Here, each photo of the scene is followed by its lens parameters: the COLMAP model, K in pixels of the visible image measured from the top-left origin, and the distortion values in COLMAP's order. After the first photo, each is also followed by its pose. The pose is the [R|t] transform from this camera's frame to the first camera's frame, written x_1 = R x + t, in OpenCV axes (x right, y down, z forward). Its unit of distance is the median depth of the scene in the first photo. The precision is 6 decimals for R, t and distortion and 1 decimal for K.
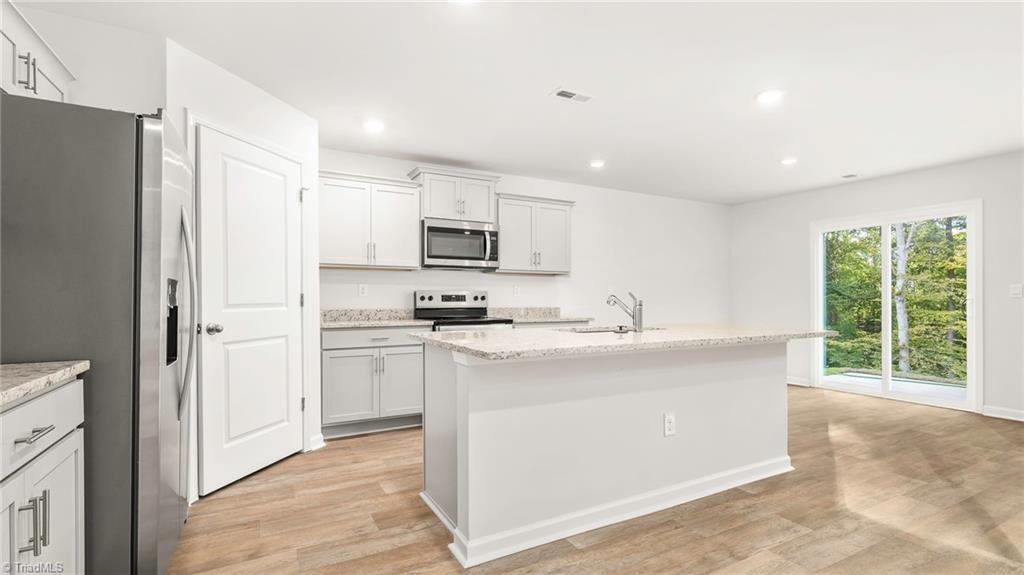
lens RADIAL K [[457.4, 0, 509.8], [0, 457.4, 321.9], [0, 0, 1]] dist [-0.024186, -0.000048]
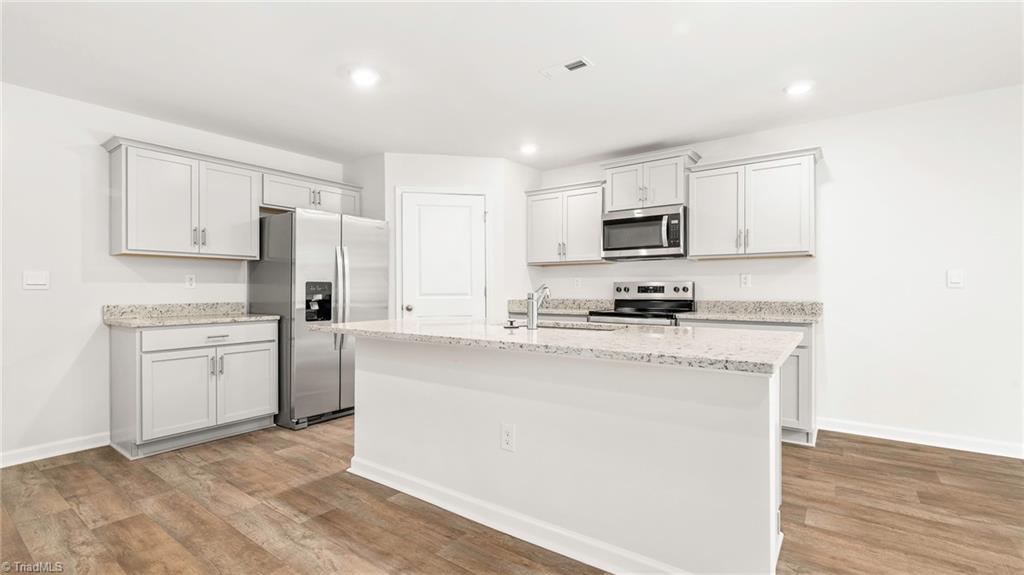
lens RADIAL K [[466.4, 0, 512.0], [0, 466.4, 287.5], [0, 0, 1]] dist [-0.007862, -0.000209]
pose [[0.434733, -0.003198, -0.900554, 0.679715], [-0.041426, 0.998864, -0.023545, -0.023276], [0.899606, 0.047542, 0.434107, 0.354055]]
